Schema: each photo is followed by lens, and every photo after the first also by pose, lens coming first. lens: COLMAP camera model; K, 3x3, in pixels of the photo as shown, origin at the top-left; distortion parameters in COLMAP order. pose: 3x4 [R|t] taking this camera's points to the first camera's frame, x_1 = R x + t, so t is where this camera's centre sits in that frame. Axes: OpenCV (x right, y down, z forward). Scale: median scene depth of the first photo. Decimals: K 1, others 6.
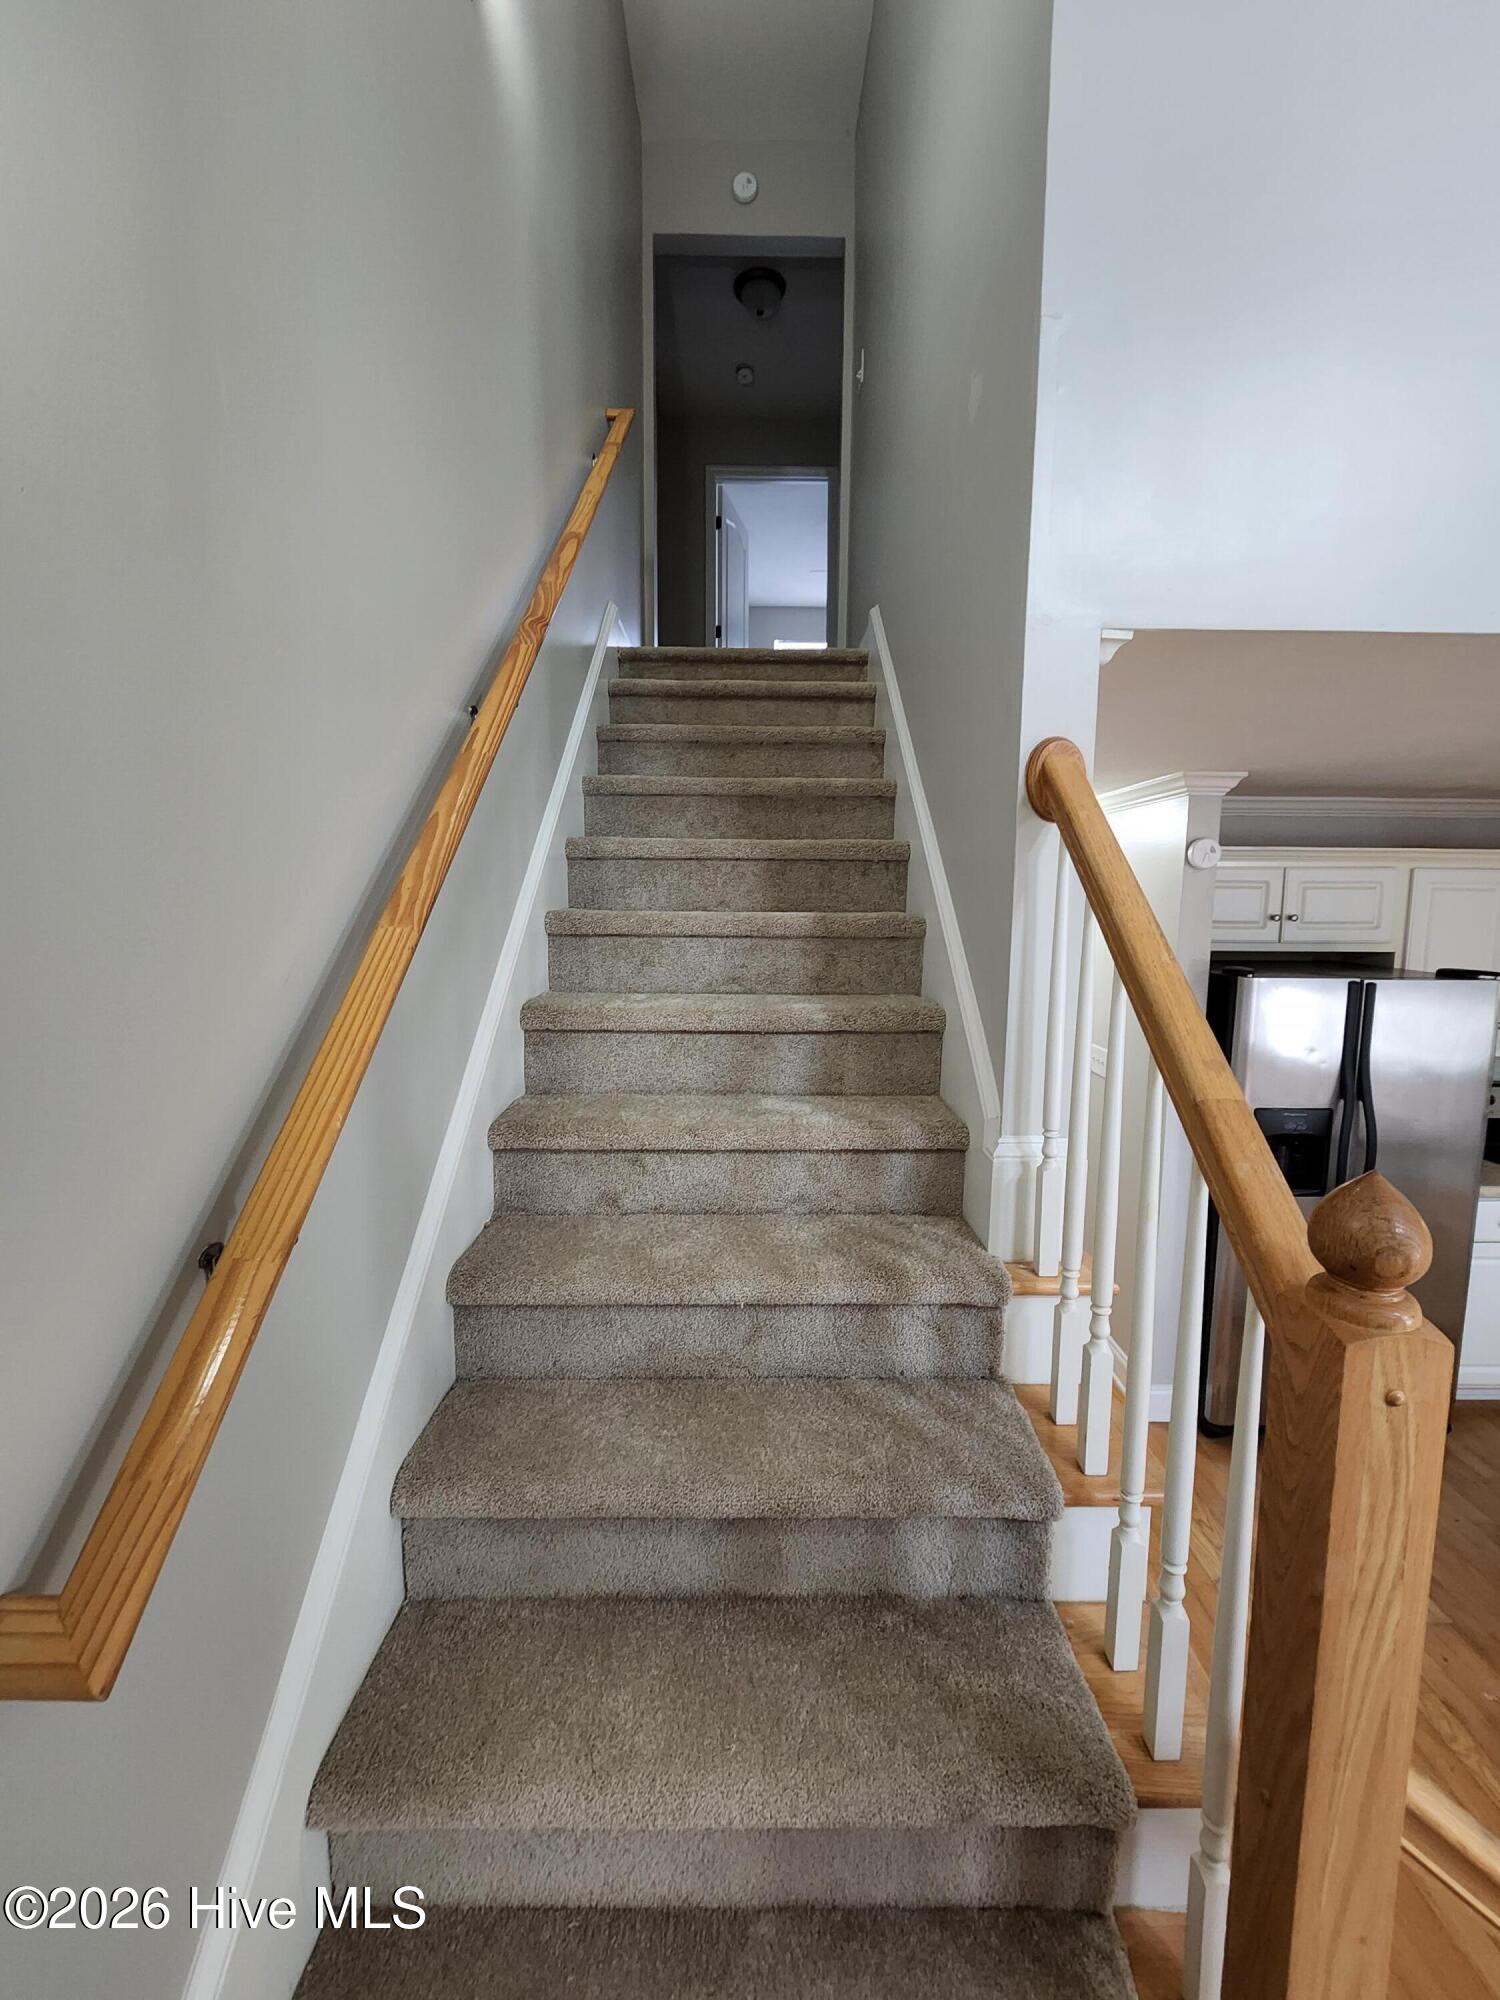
lens RADIAL K [[829.9, 0, 746.9], [0, 829.9, 994.7], [0, 0, 1]] dist [-0.002717, -0.000914]
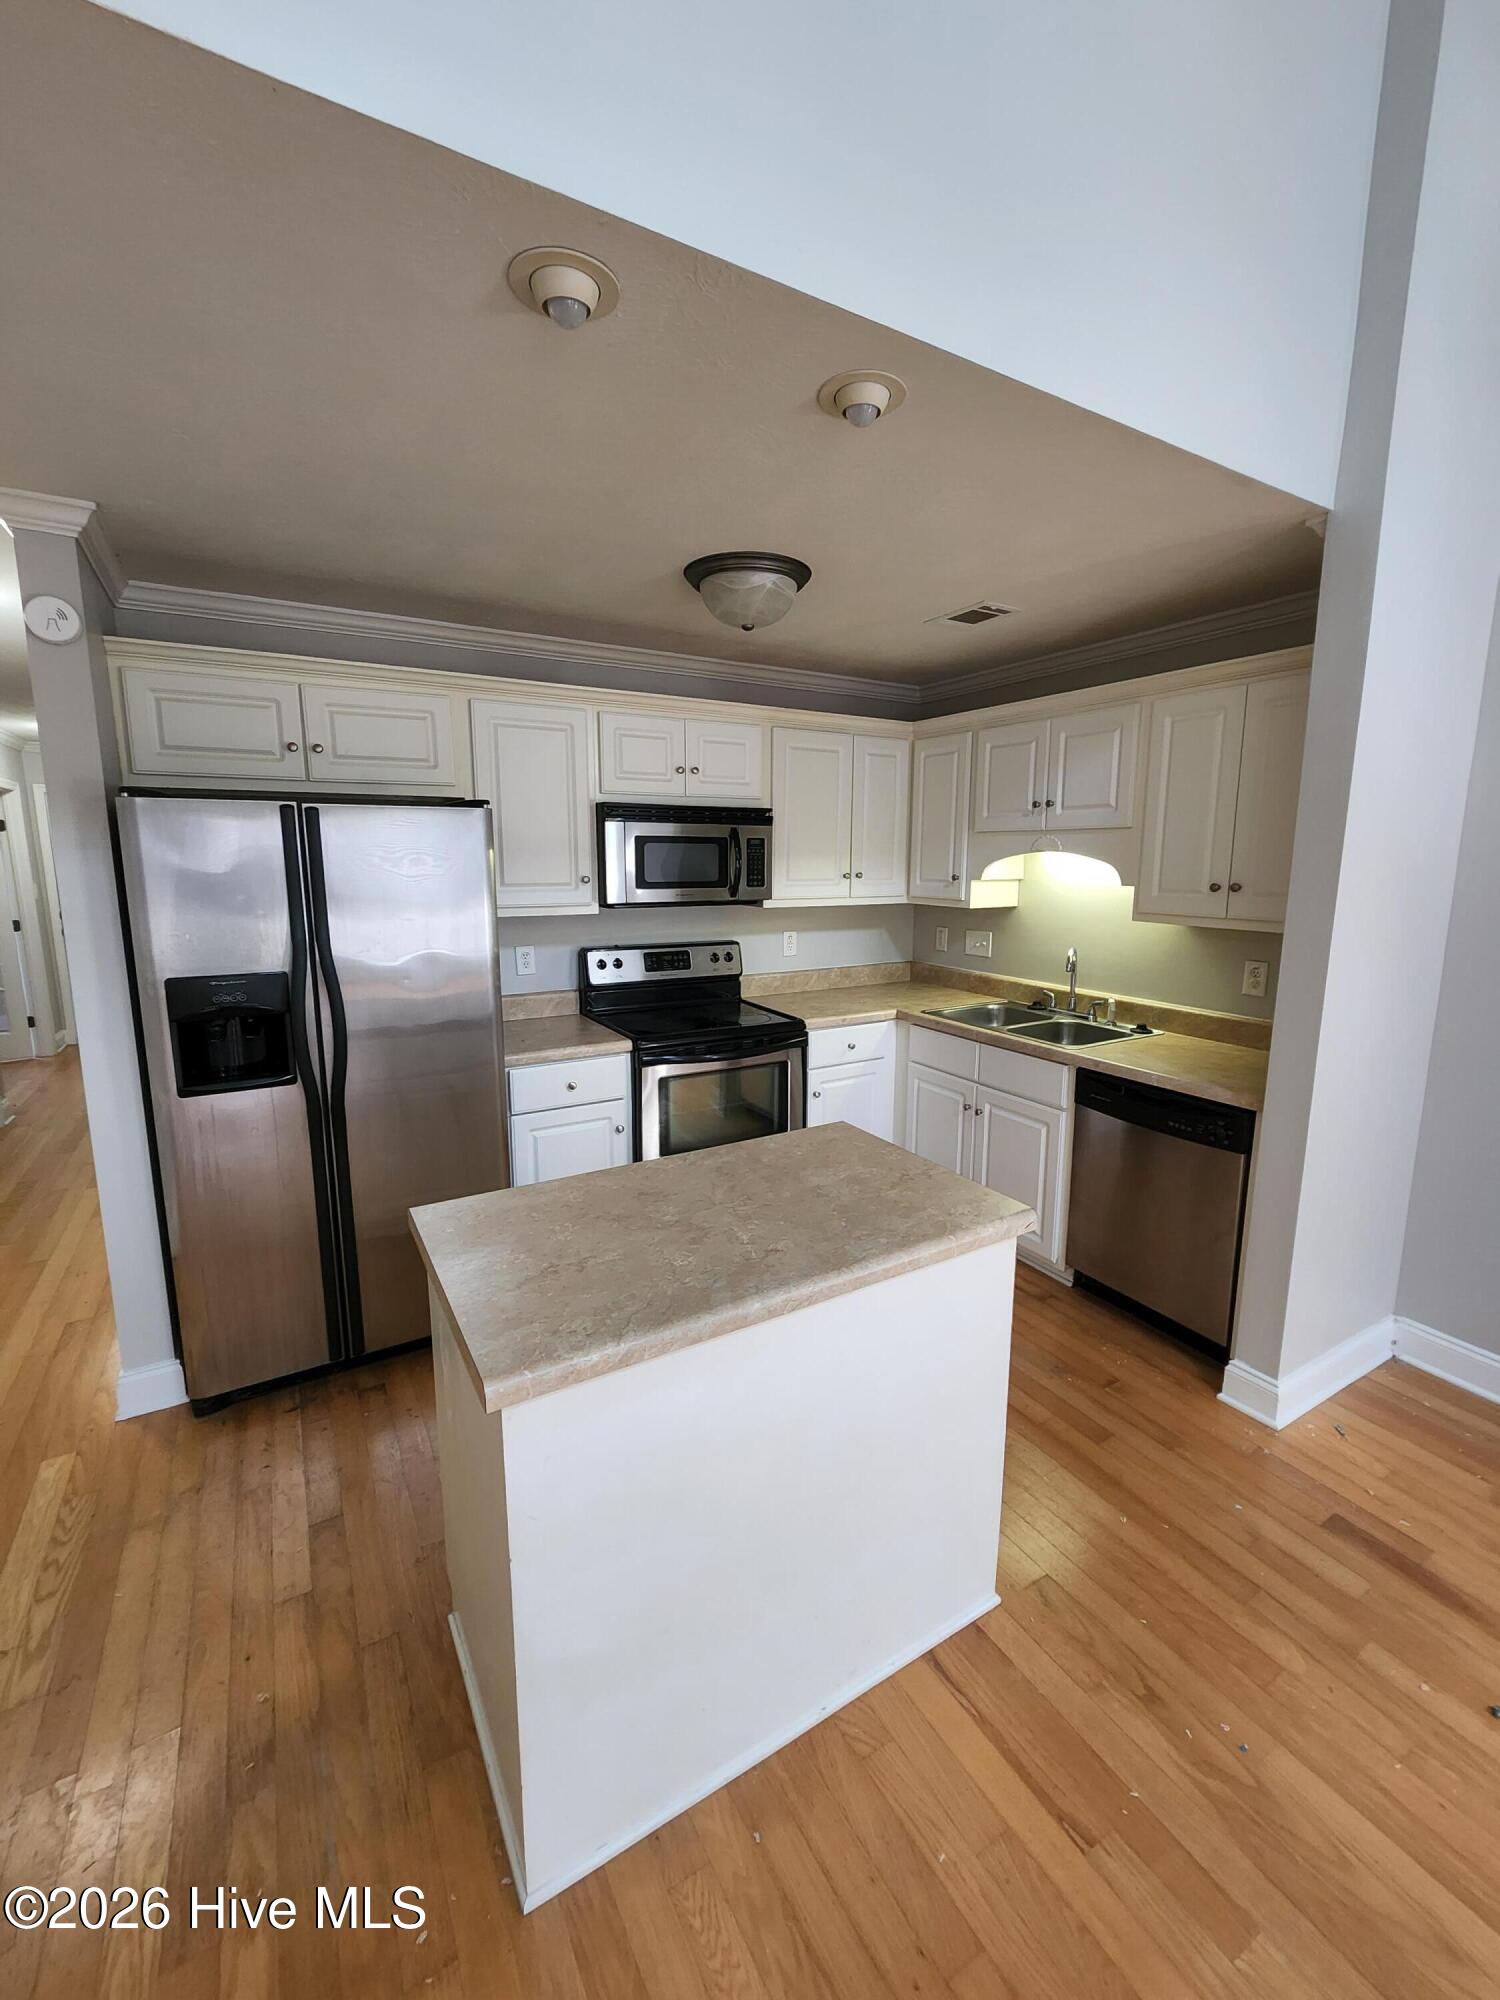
lens RADIAL K [[829.9, 0, 746.9], [0, 829.9, 994.7], [0, 0, 1]] dist [-0.002717, -0.000914]
pose [[0.870376, -0.084917, 0.485009, 0.610393], [0.056862, 0.995761, 0.072298, 0.109808], [-0.489093, -0.035348, 0.871515, 0.089848]]
